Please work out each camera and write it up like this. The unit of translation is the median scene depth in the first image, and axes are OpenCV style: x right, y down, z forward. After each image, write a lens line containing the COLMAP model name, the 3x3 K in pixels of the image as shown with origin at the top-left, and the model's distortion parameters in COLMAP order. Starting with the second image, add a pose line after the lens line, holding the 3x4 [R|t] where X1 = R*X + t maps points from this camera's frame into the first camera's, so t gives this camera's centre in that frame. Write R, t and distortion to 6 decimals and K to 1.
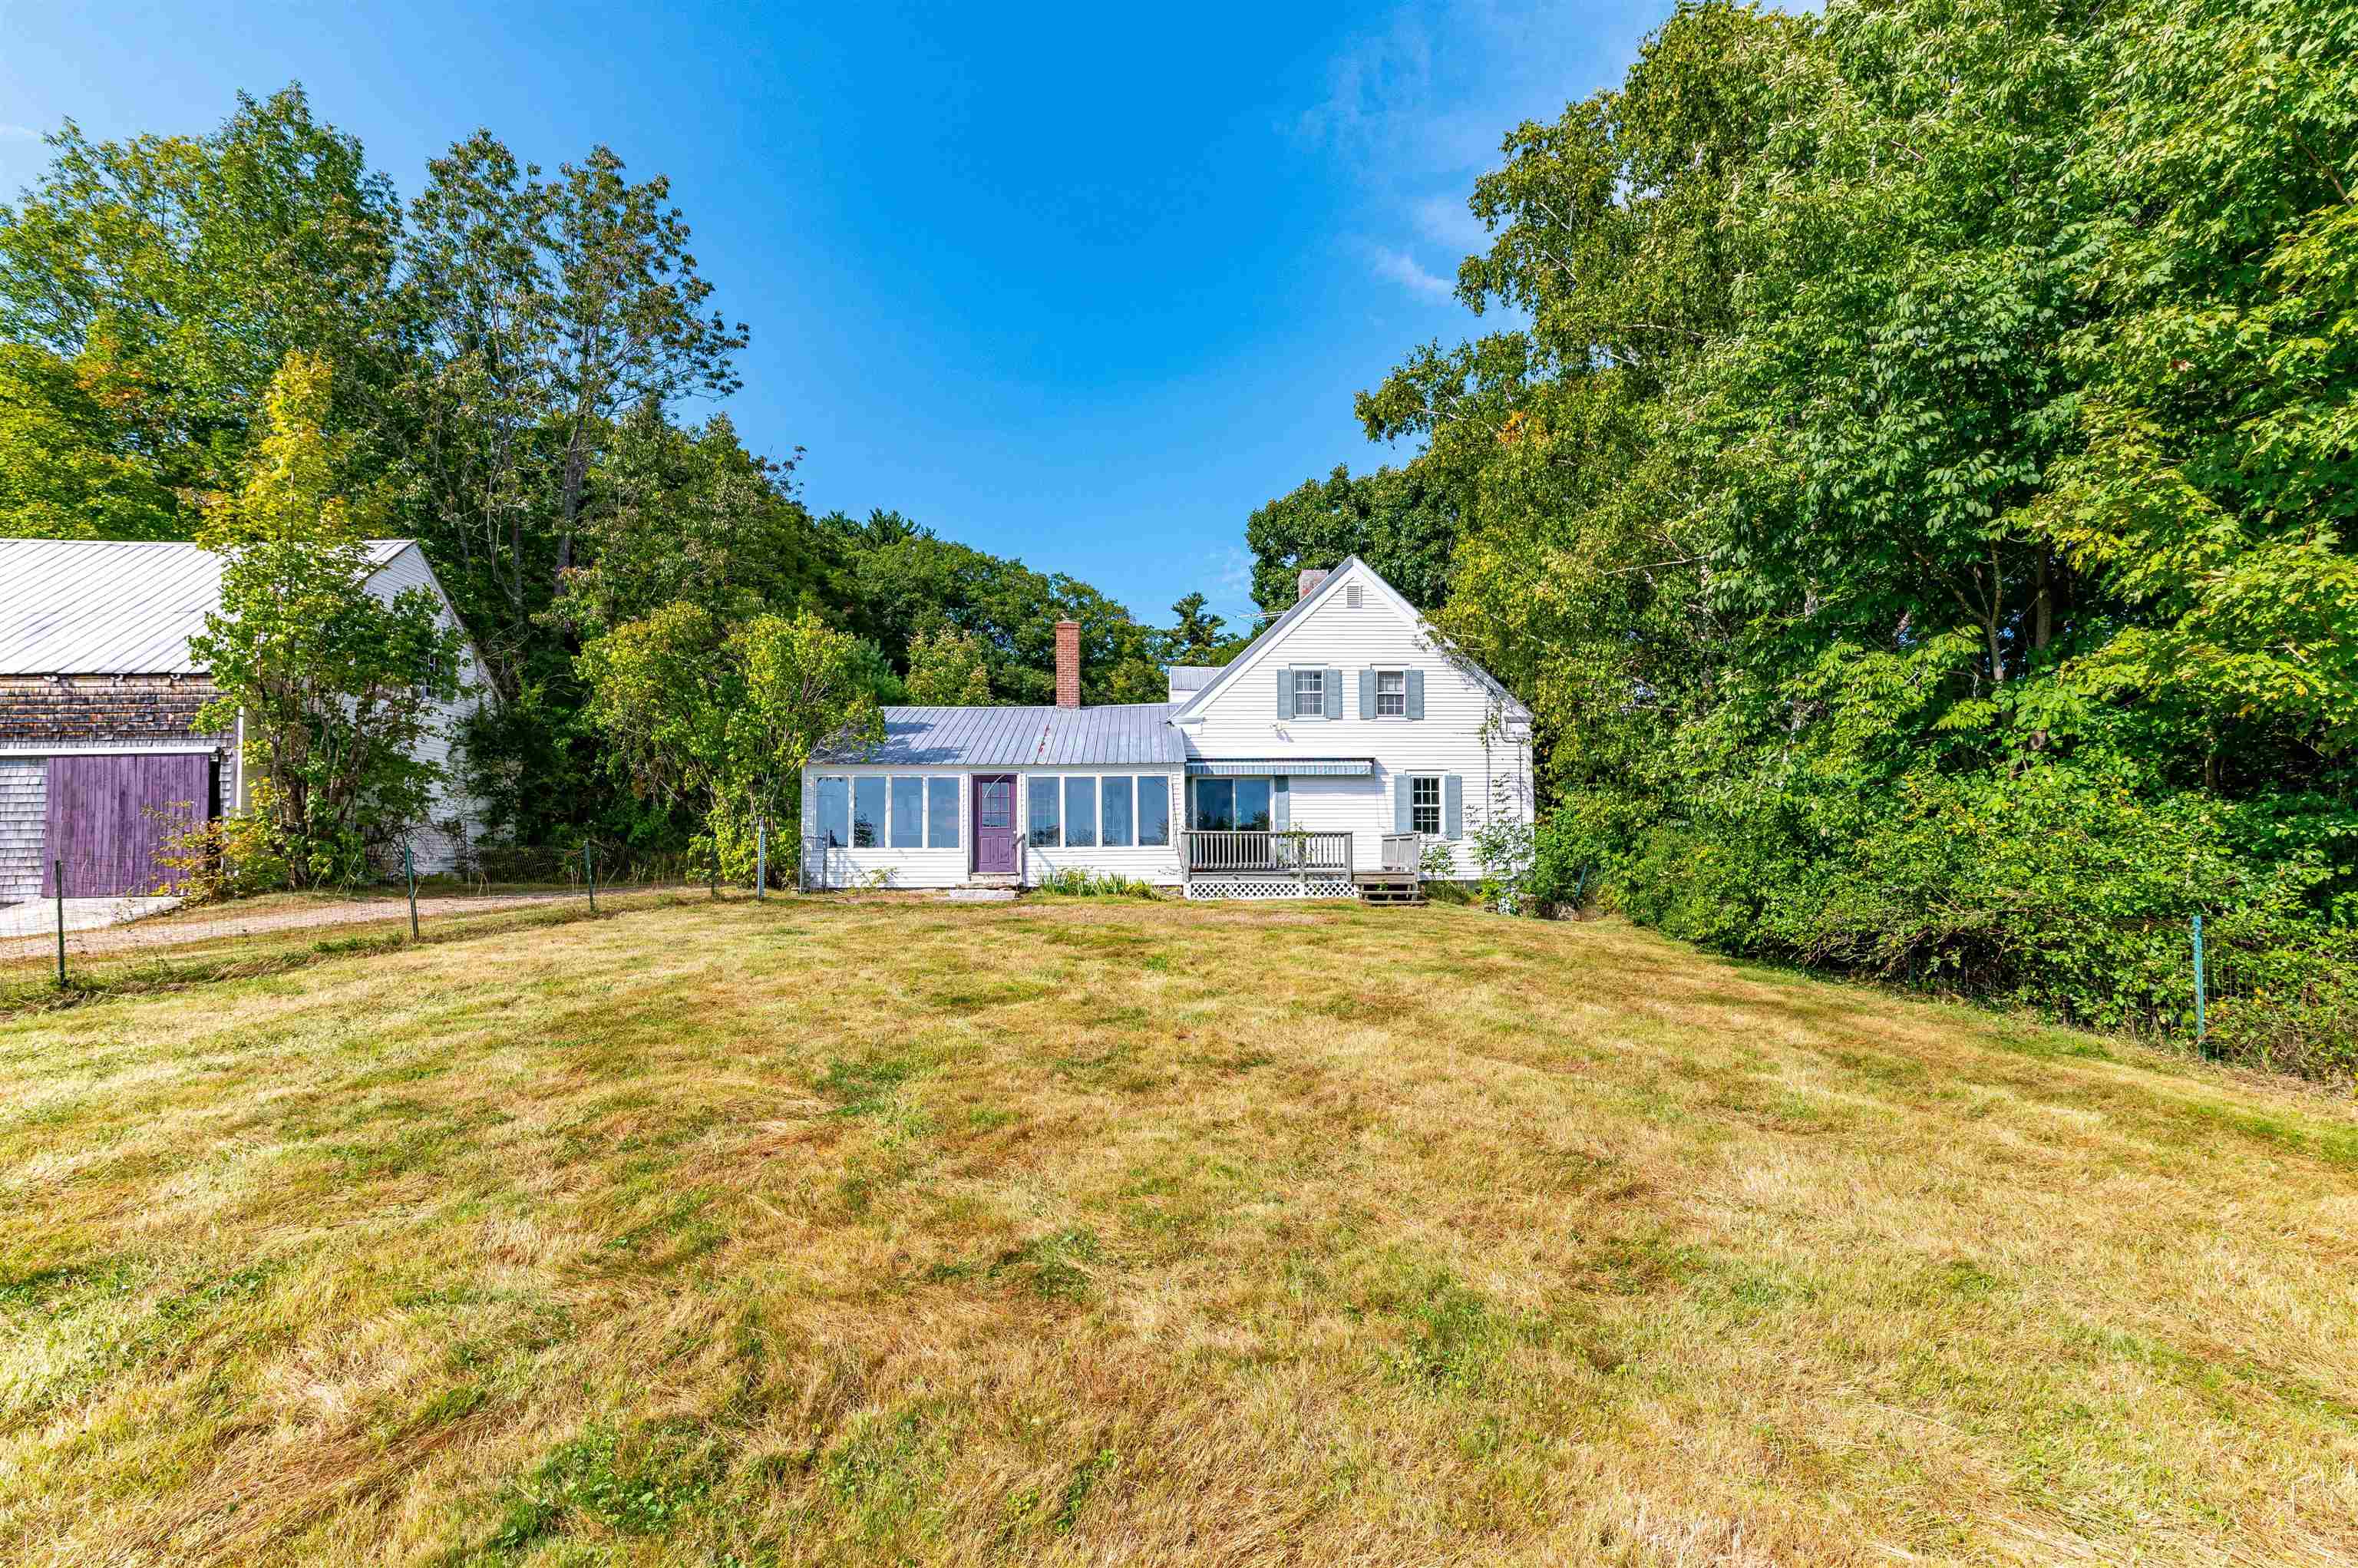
lens RADIAL K [[1035.4, 0, 1185.0], [0, 1035.4, 843.9], [0, 0, 1]] dist [0.002890, -0.000113]
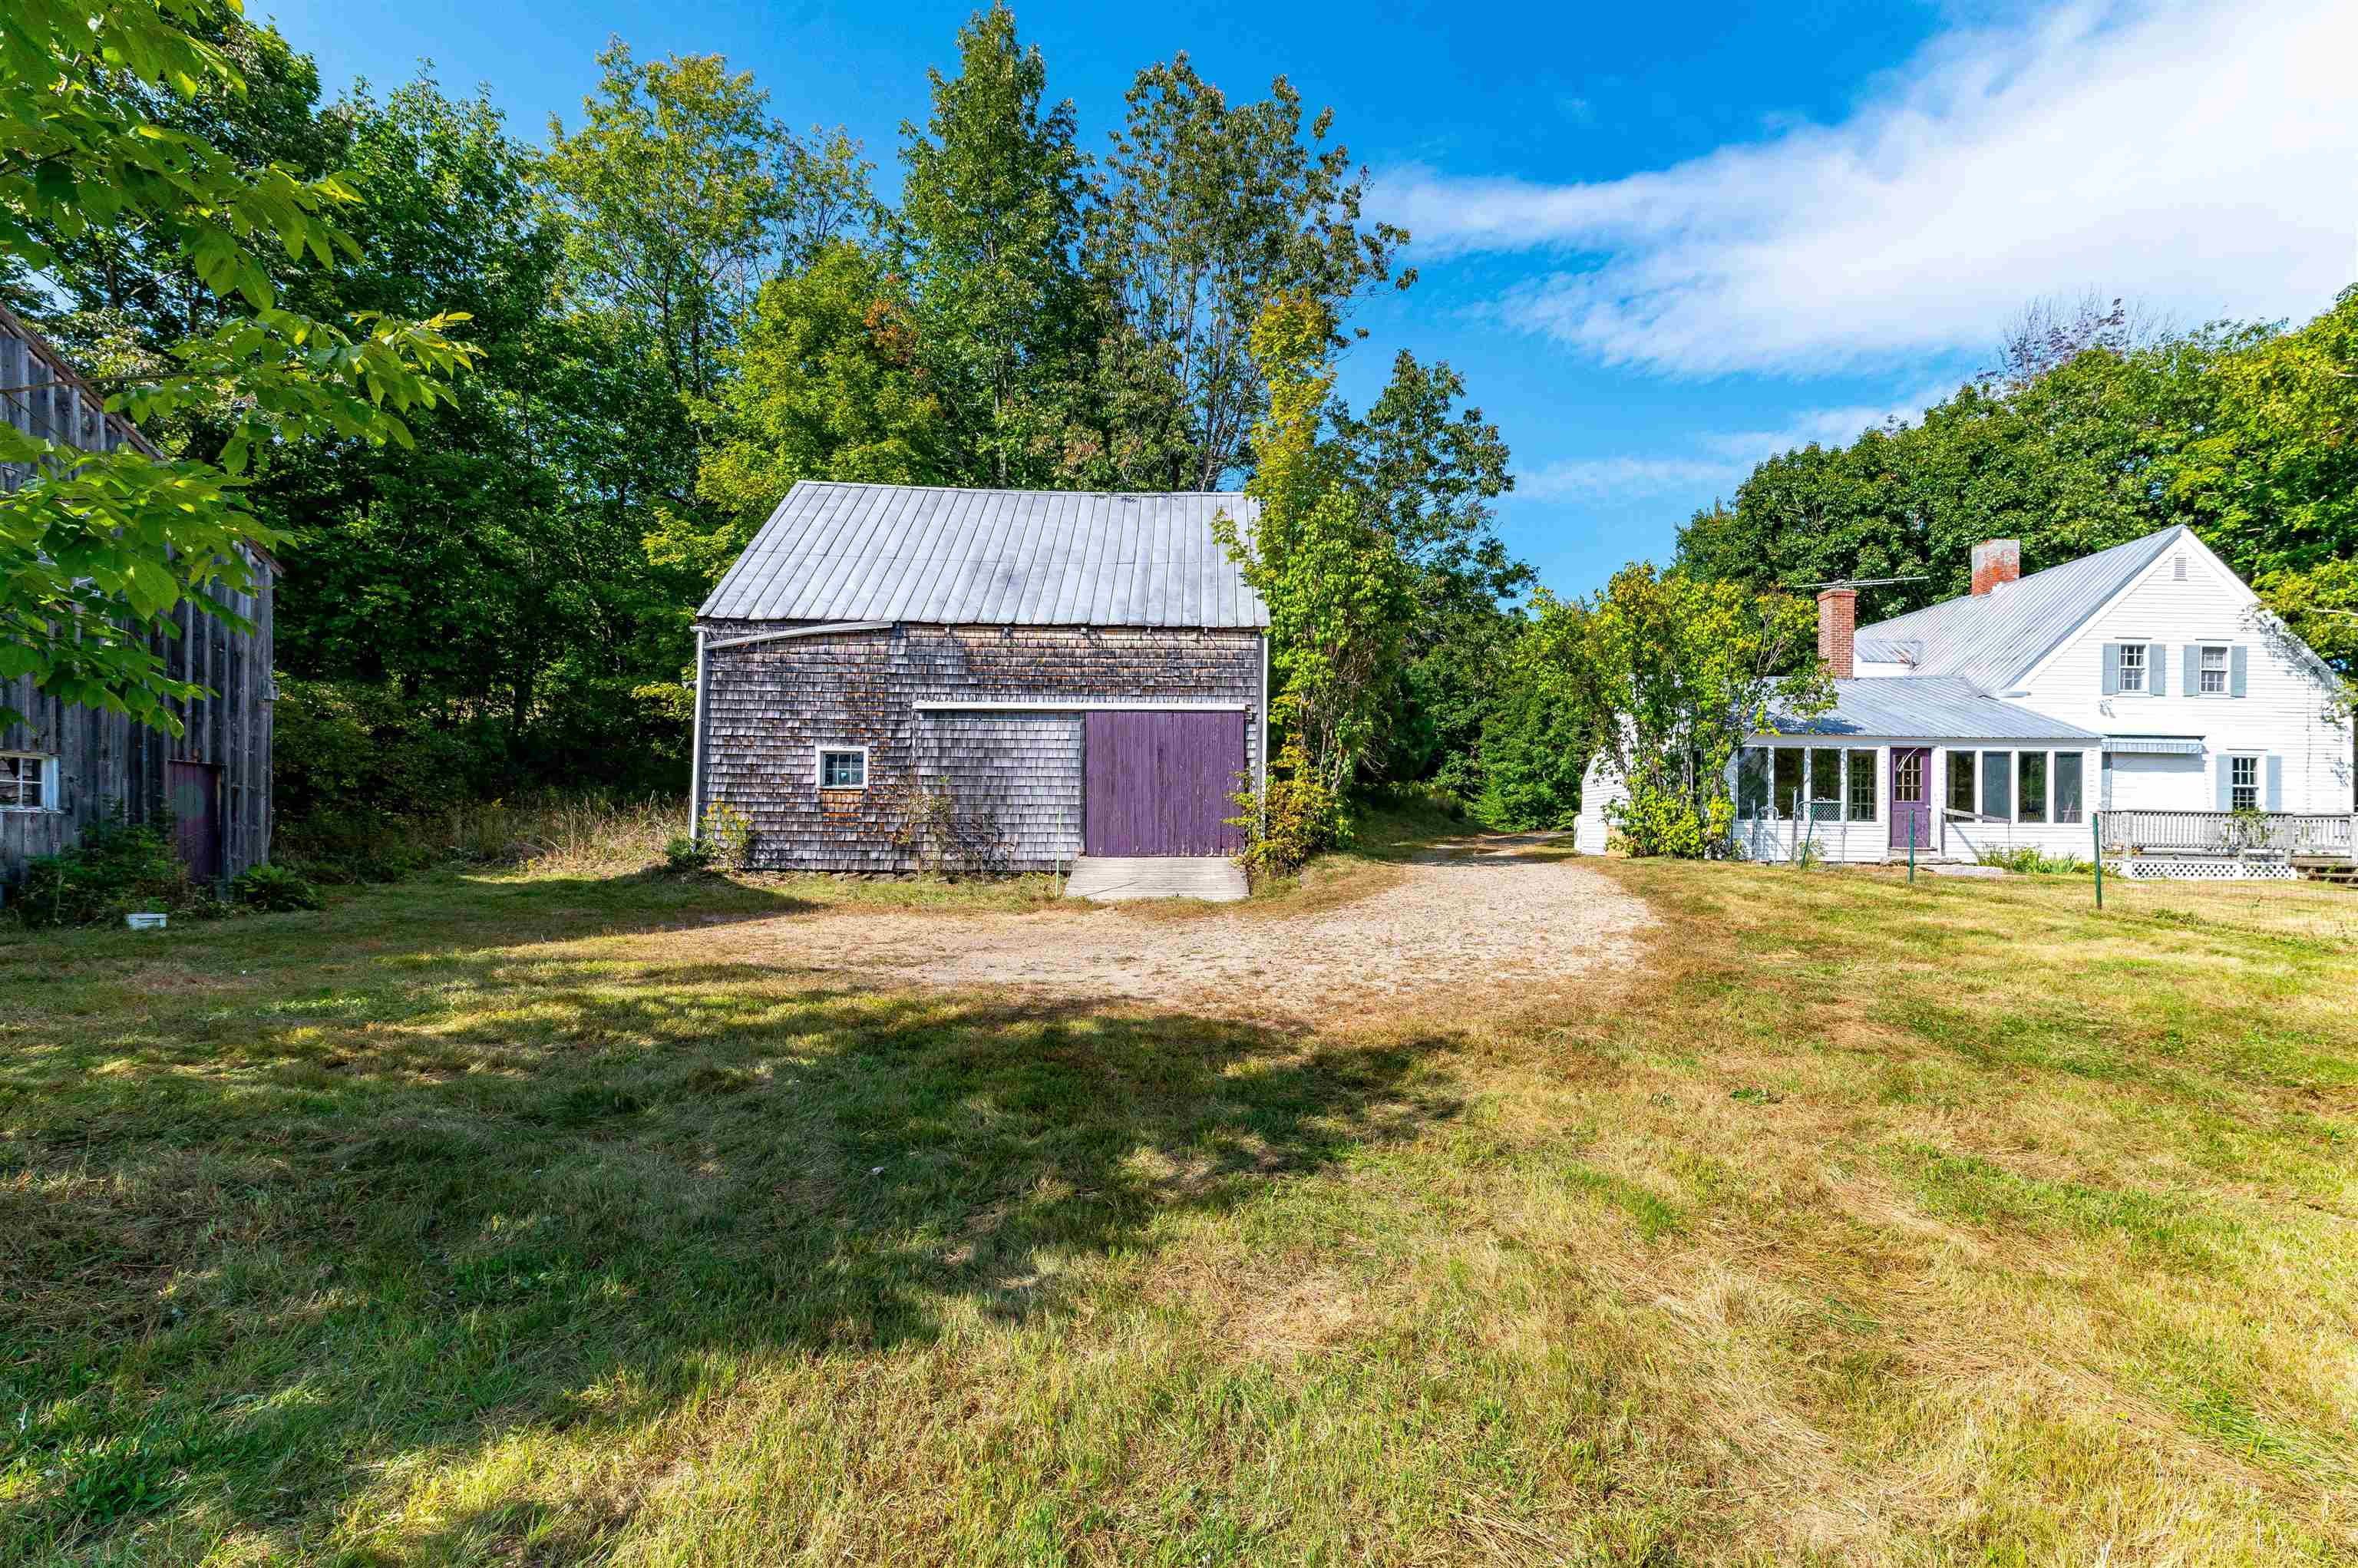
lens RADIAL K [[1035.4, 0, 1185.0], [0, 1035.4, 843.9], [0, 0, 1]] dist [0.002890, -0.000113]
pose [[0.999806, 0.019573, 0.002394, -0.986915], [-0.019643, 0.999226, 0.034079, 0.005124], [-0.001725, -0.034119, 0.999416, 0.026137]]
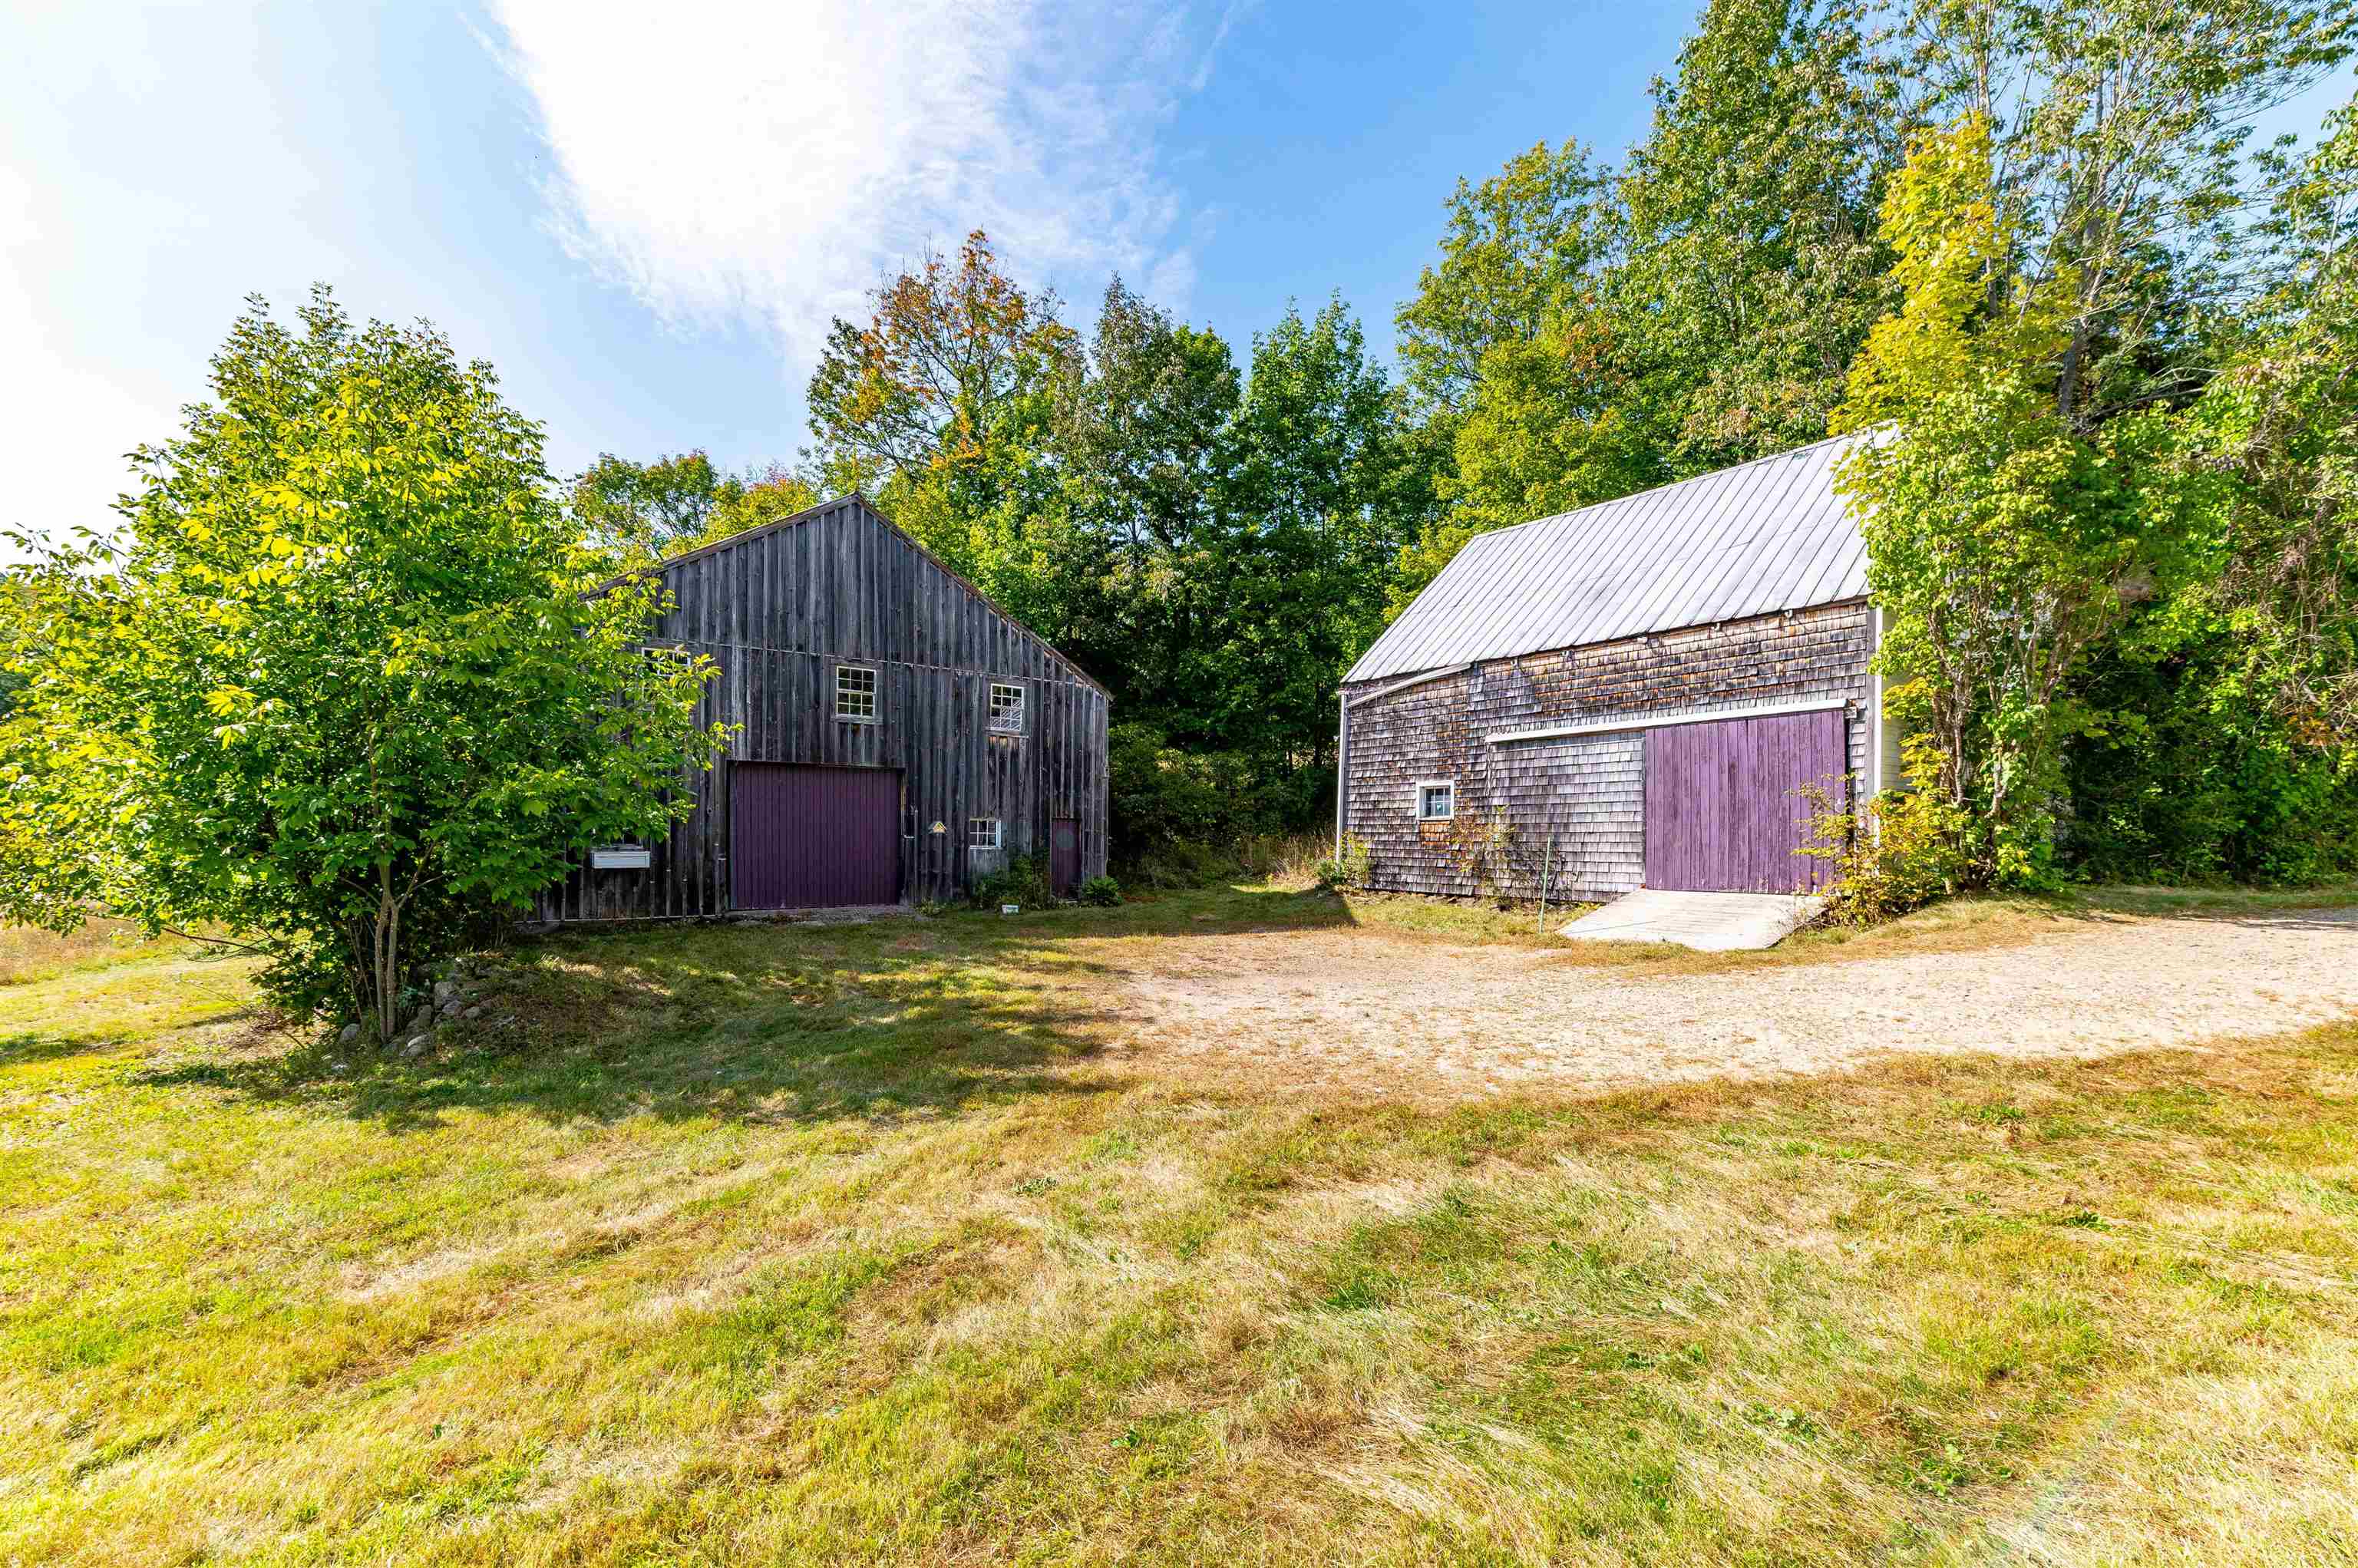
lens RADIAL K [[1009.8, 0, 1167.9], [0, 1009.8, 829.8], [0, 0, 1]] dist [0.000251, 0.000030]
pose [[0.549405, 0.007508, -0.835523, -0.590460], [0.015636, 0.999692, 0.019265, -0.020727], [0.835410, -0.023648, 0.549118, 0.187810]]
